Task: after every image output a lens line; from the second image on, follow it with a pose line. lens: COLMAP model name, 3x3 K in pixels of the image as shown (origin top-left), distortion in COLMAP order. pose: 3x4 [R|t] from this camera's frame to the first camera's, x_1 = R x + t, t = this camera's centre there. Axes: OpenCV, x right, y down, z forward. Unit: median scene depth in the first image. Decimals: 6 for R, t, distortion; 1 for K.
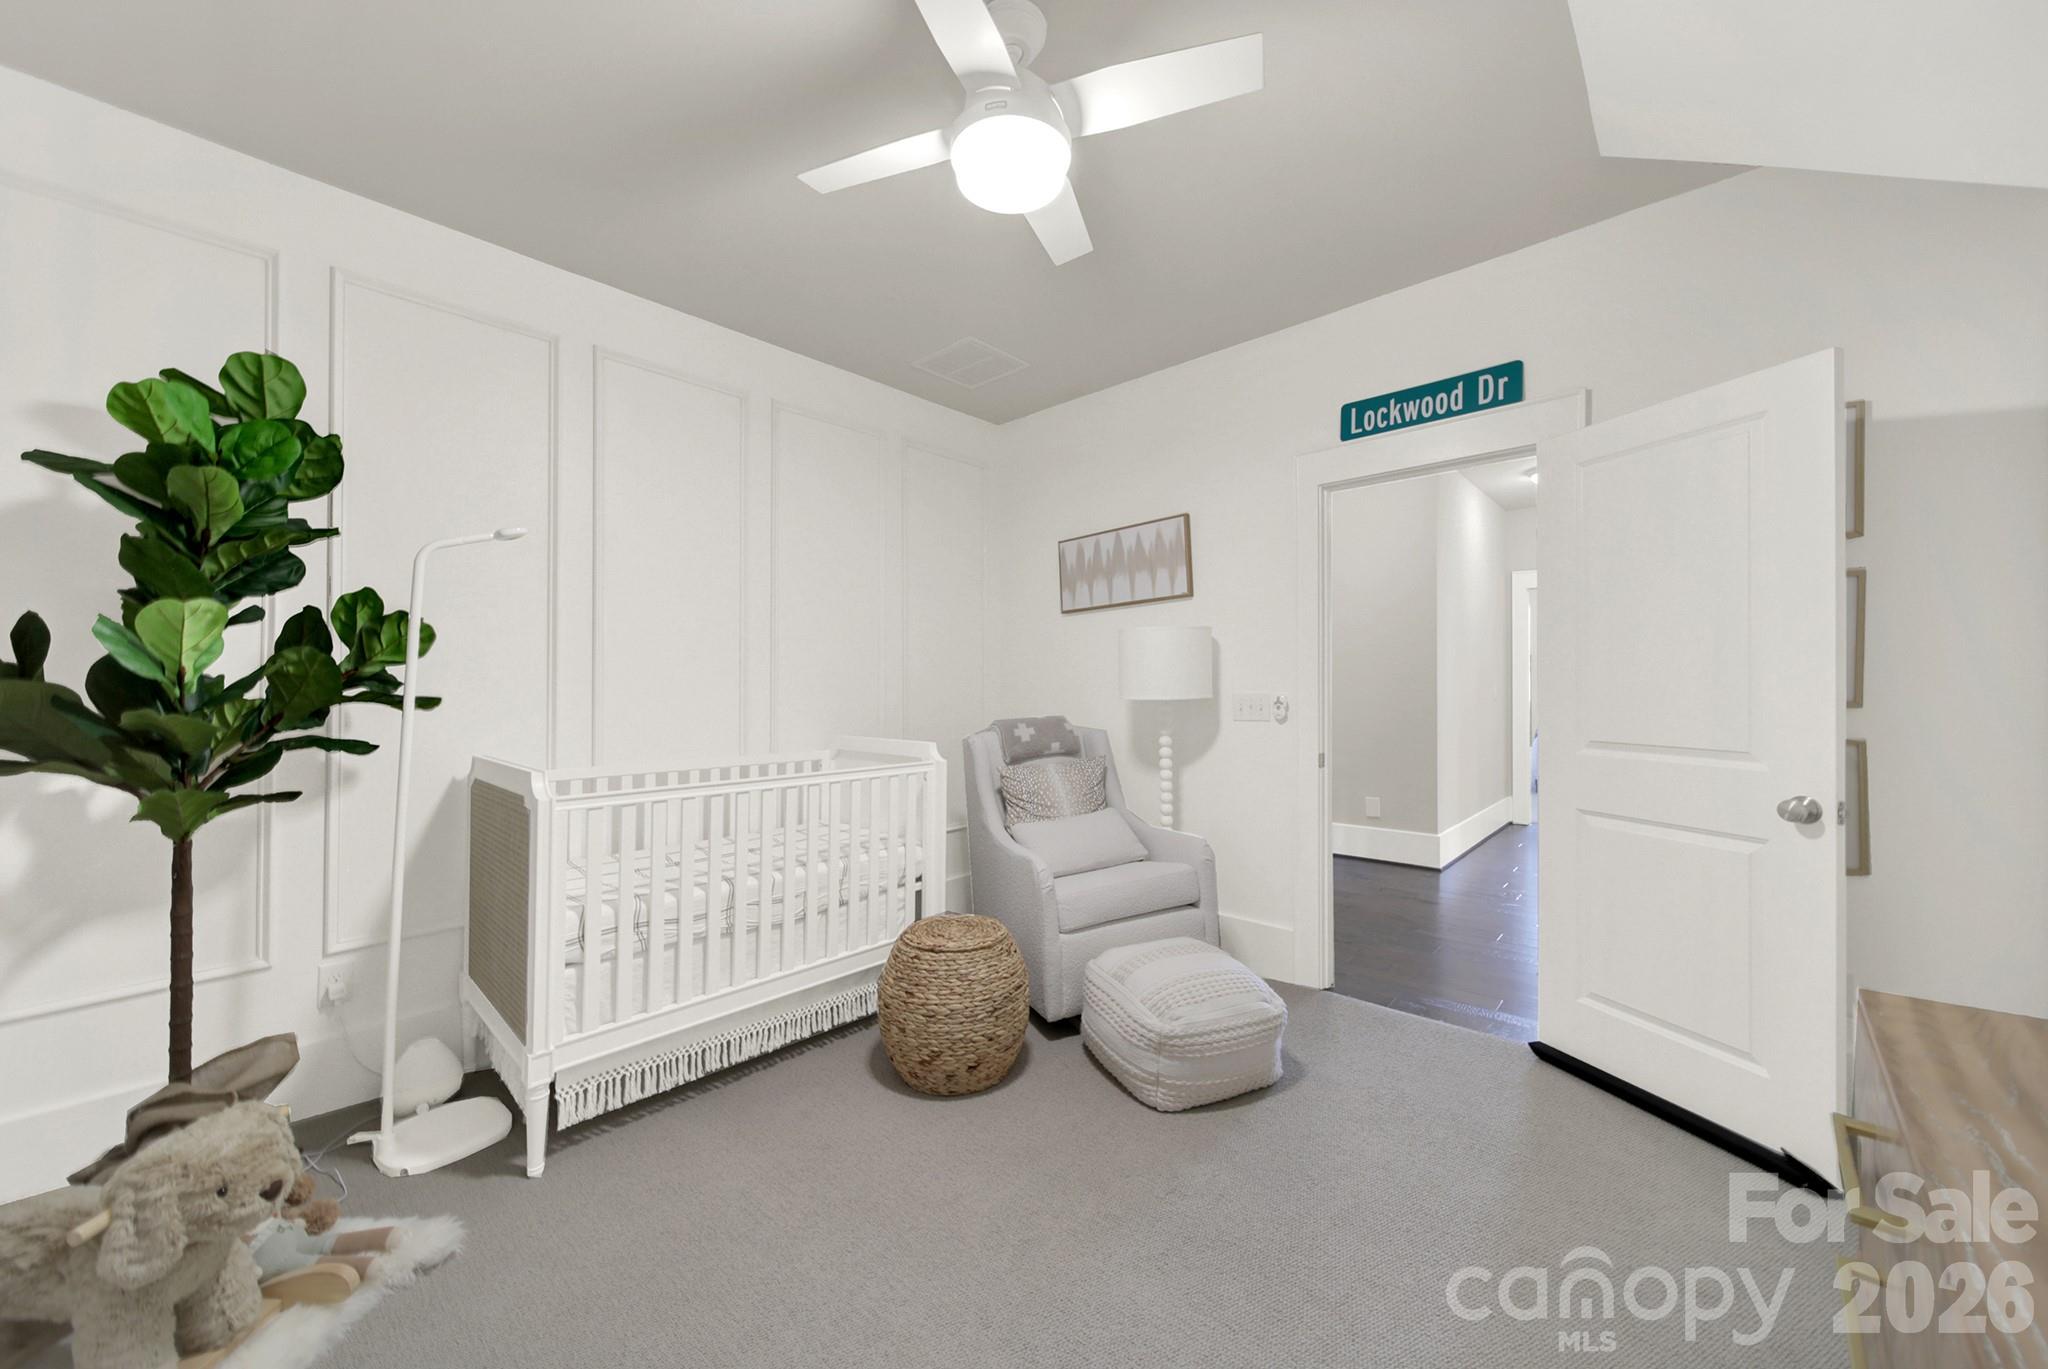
lens RADIAL K [[743.0, 0, 1021.5], [0, 743.0, 680.3], [0, 0, 1]] dist [0.000530, -0.000267]
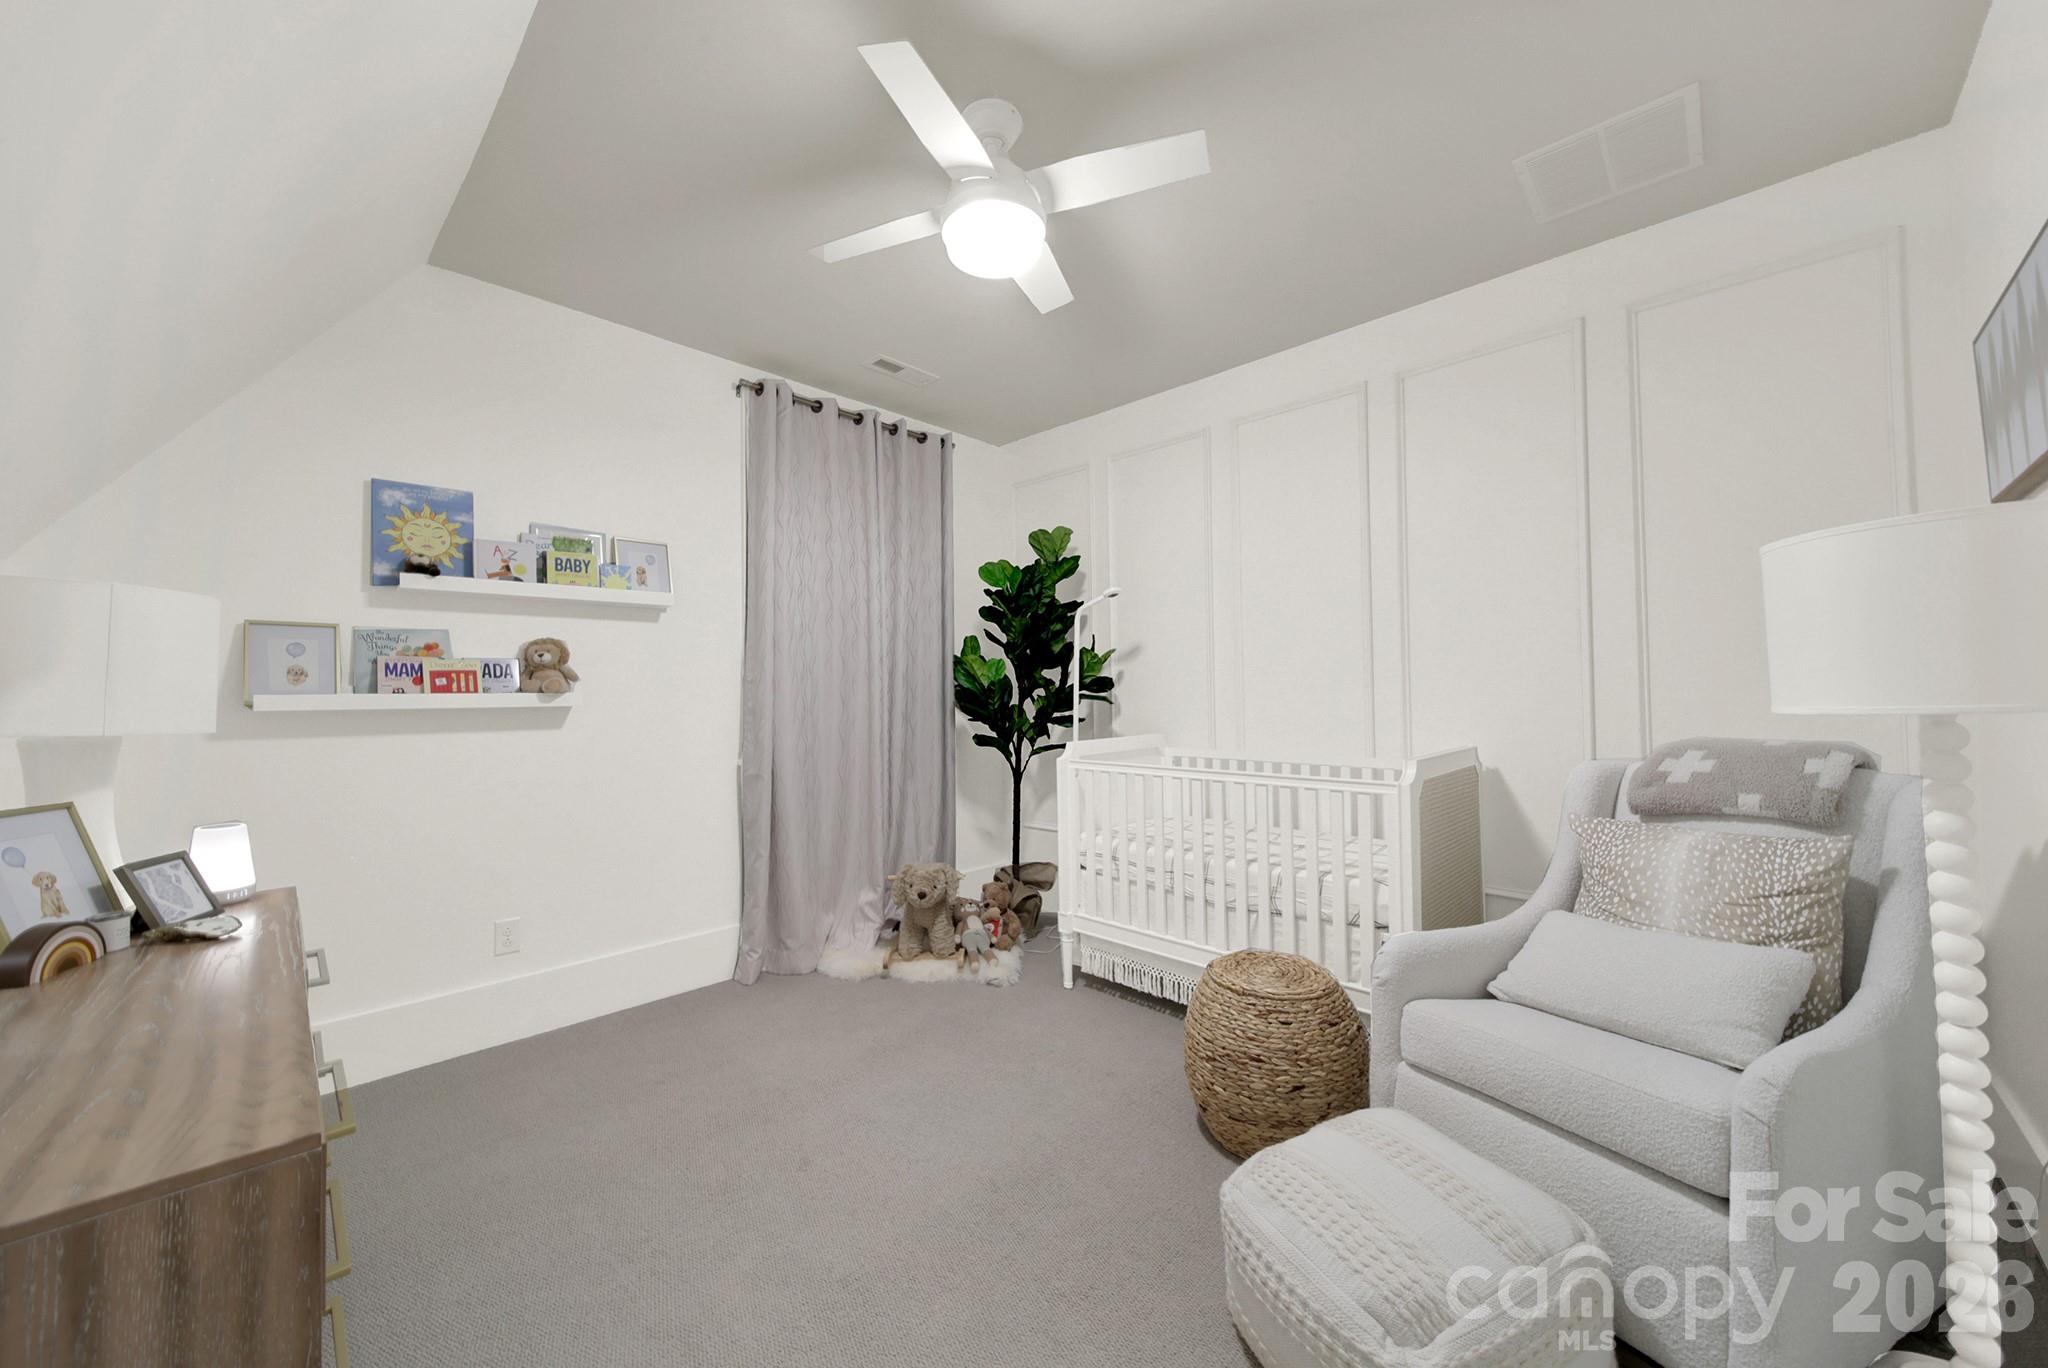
lens RADIAL K [[743.0, 0, 1021.5], [0, 743.0, 679.8], [0, 0, 1]] dist [0.000530, -0.000267]
pose [[-0.012784, -0.010718, -0.999861, 0.823542], [0.025093, 0.999624, -0.011037, 0.000326], [0.999603, -0.025230, -0.012510, 0.771887]]
